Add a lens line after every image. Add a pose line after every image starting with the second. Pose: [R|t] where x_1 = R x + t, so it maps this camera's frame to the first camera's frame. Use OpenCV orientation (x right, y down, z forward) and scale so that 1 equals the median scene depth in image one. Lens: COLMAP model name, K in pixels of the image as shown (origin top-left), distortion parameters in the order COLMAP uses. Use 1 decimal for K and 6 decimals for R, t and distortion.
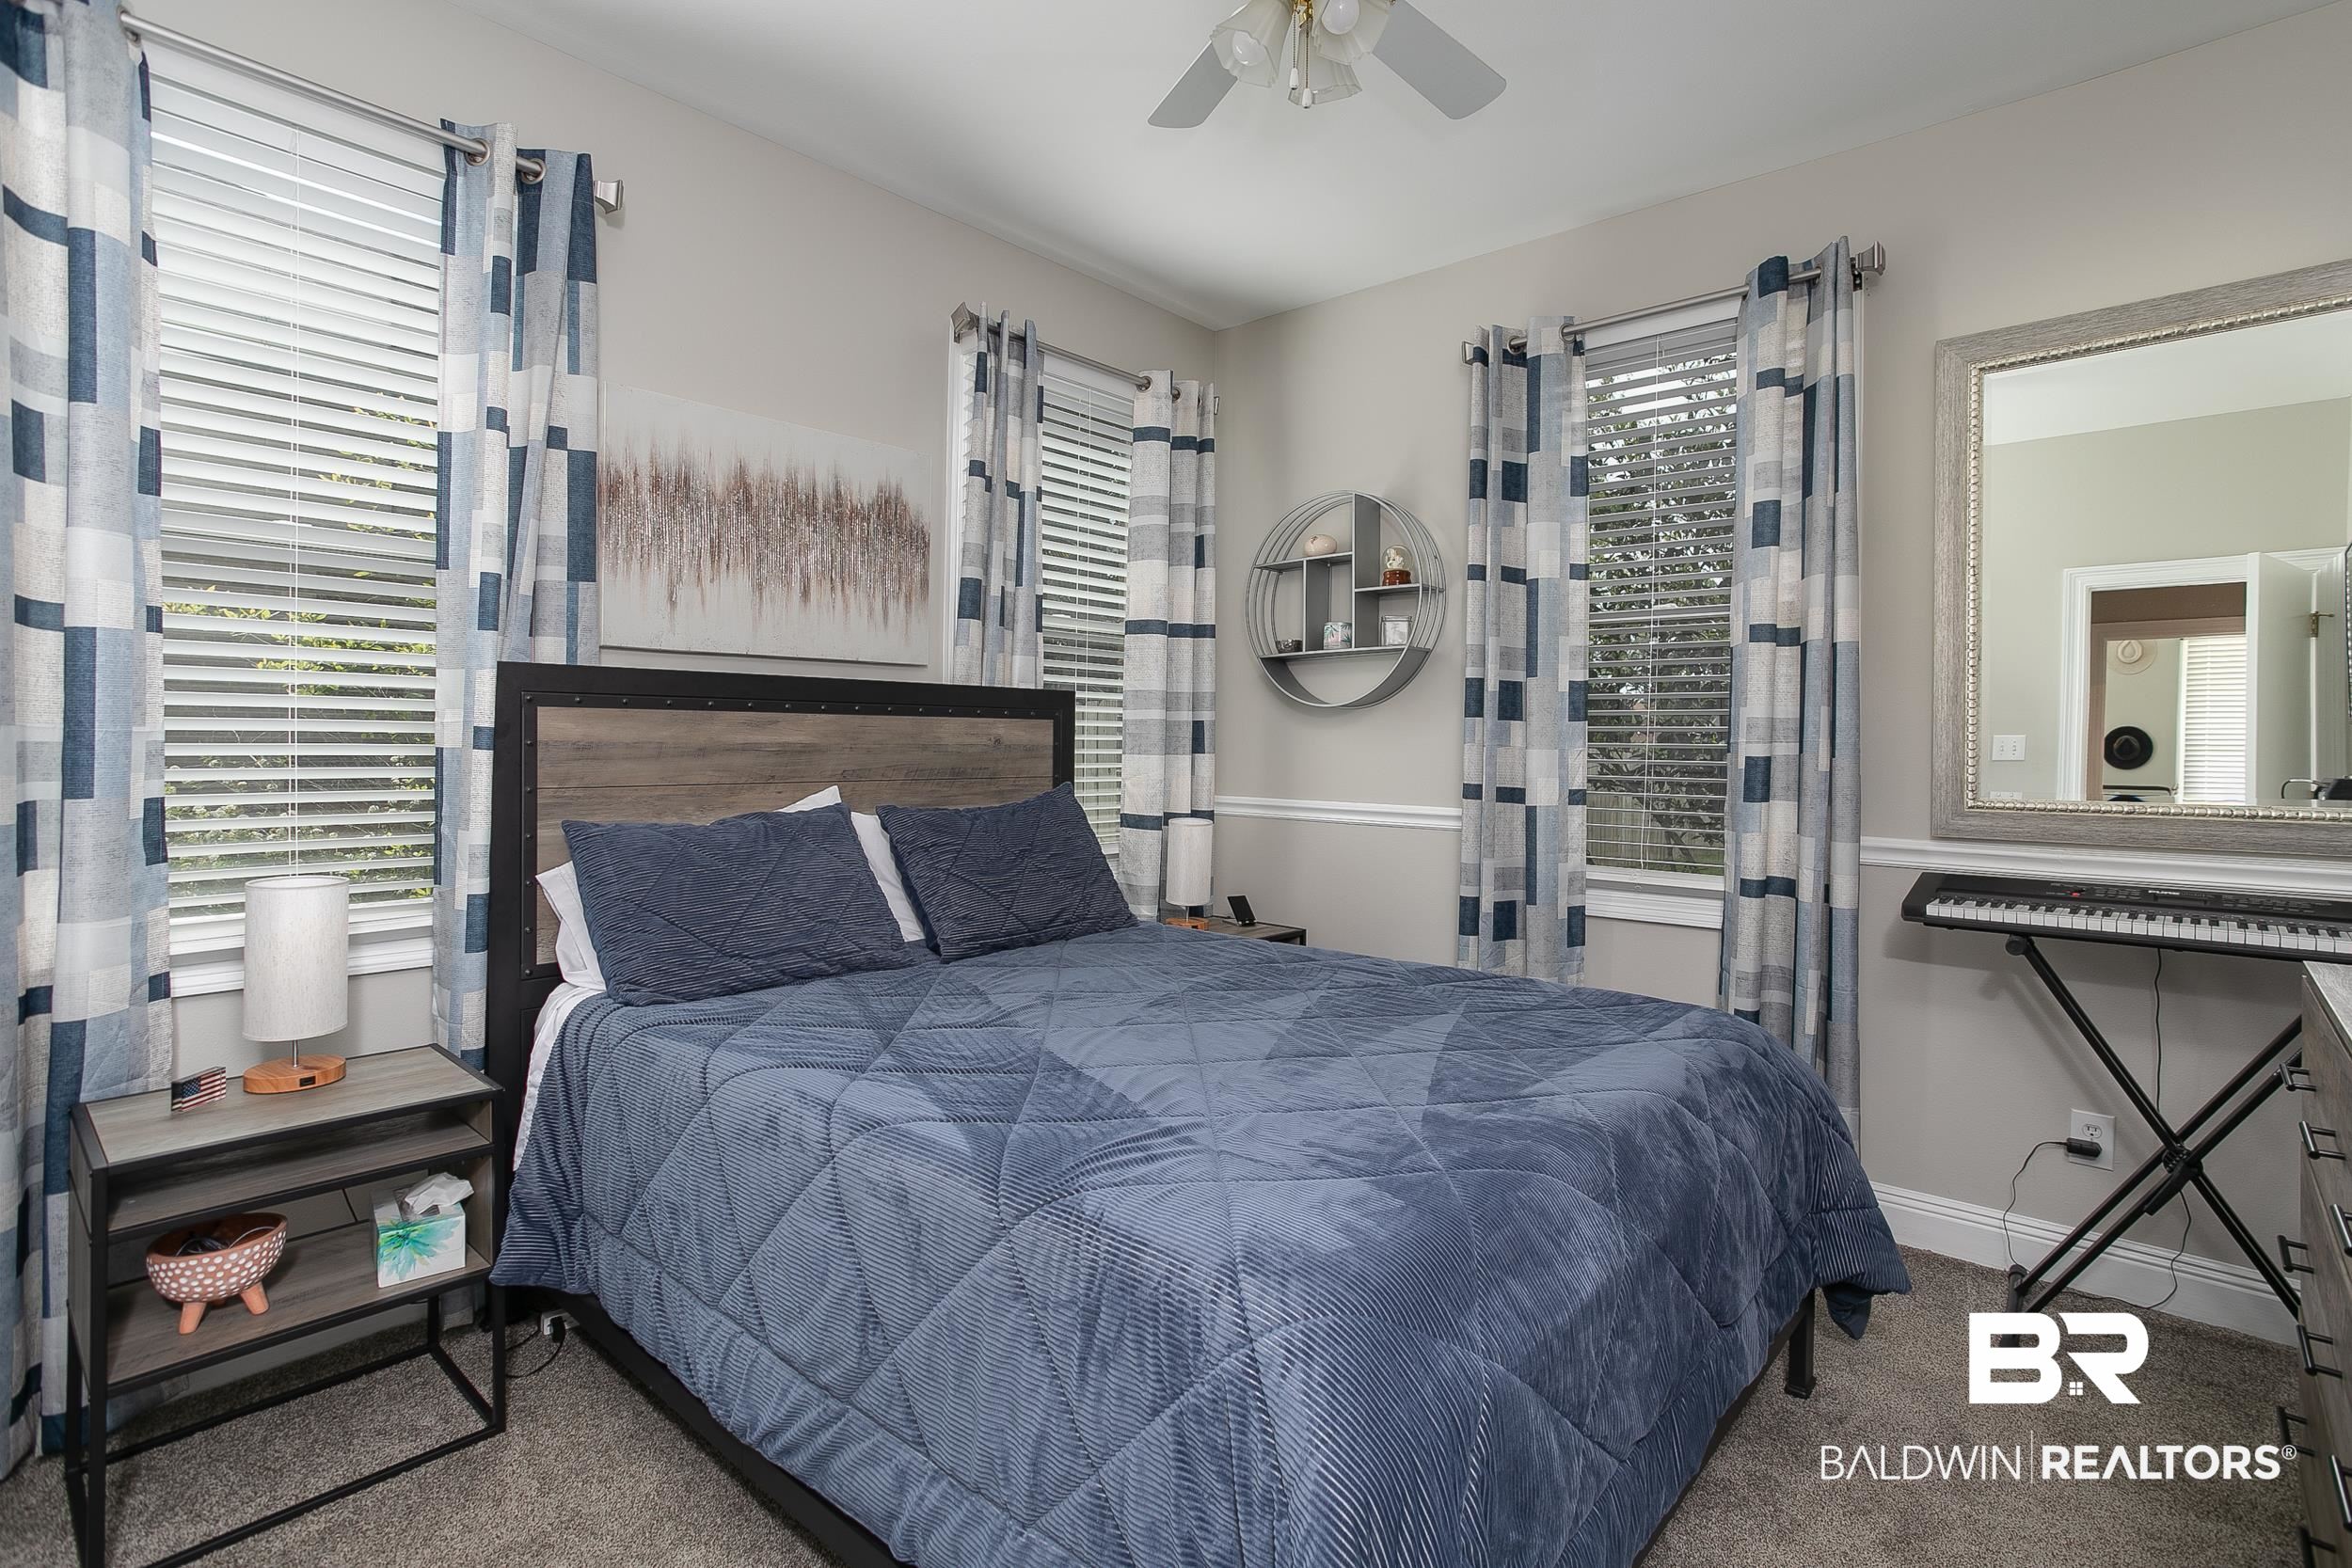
lens RADIAL K [[1146.6, 0, 1208.2], [0, 1146.6, 770.7], [0, 0, 1]] dist [-0.070103, 0.029468]
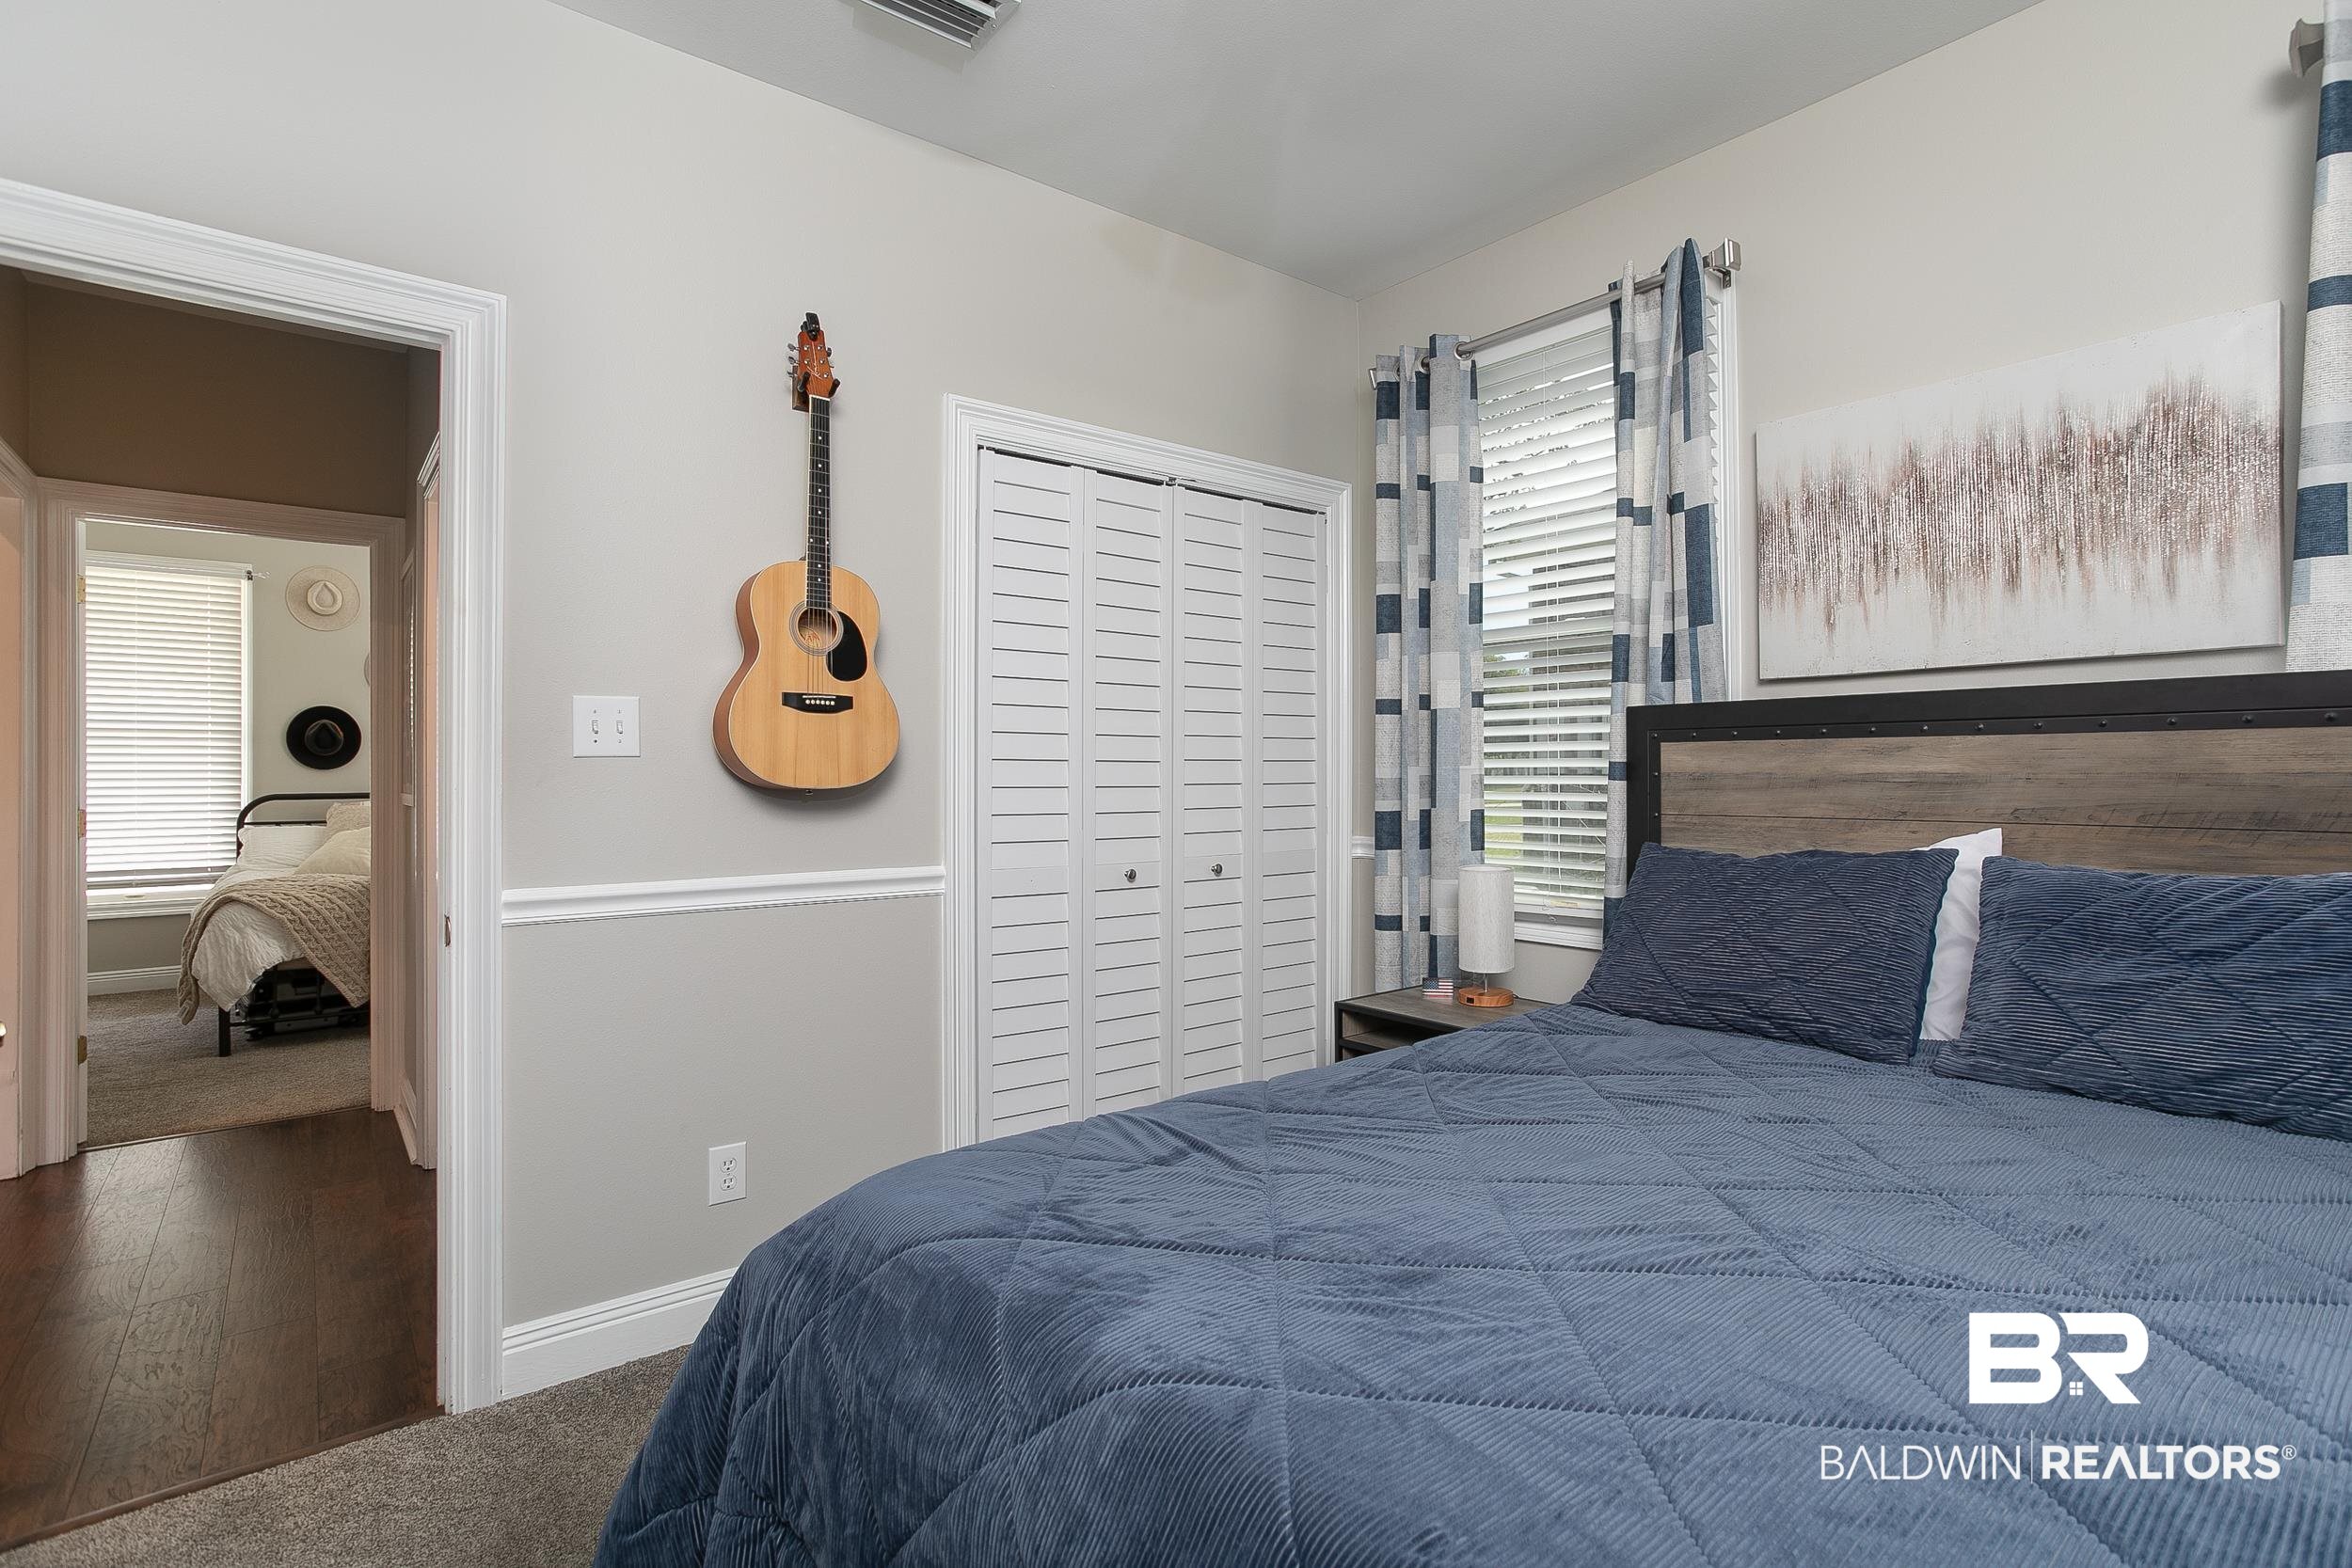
lens RADIAL K [[1146.6, 0, 1208.2], [0, 1146.6, 770.7], [0, 0, 1]] dist [-0.070103, 0.029468]
pose [[-0.215498, -0.008869, -0.976464, 0.572536], [-0.020811, 0.999773, -0.004488, -0.012346], [0.976283, 0.019354, -0.215634, 0.719936]]
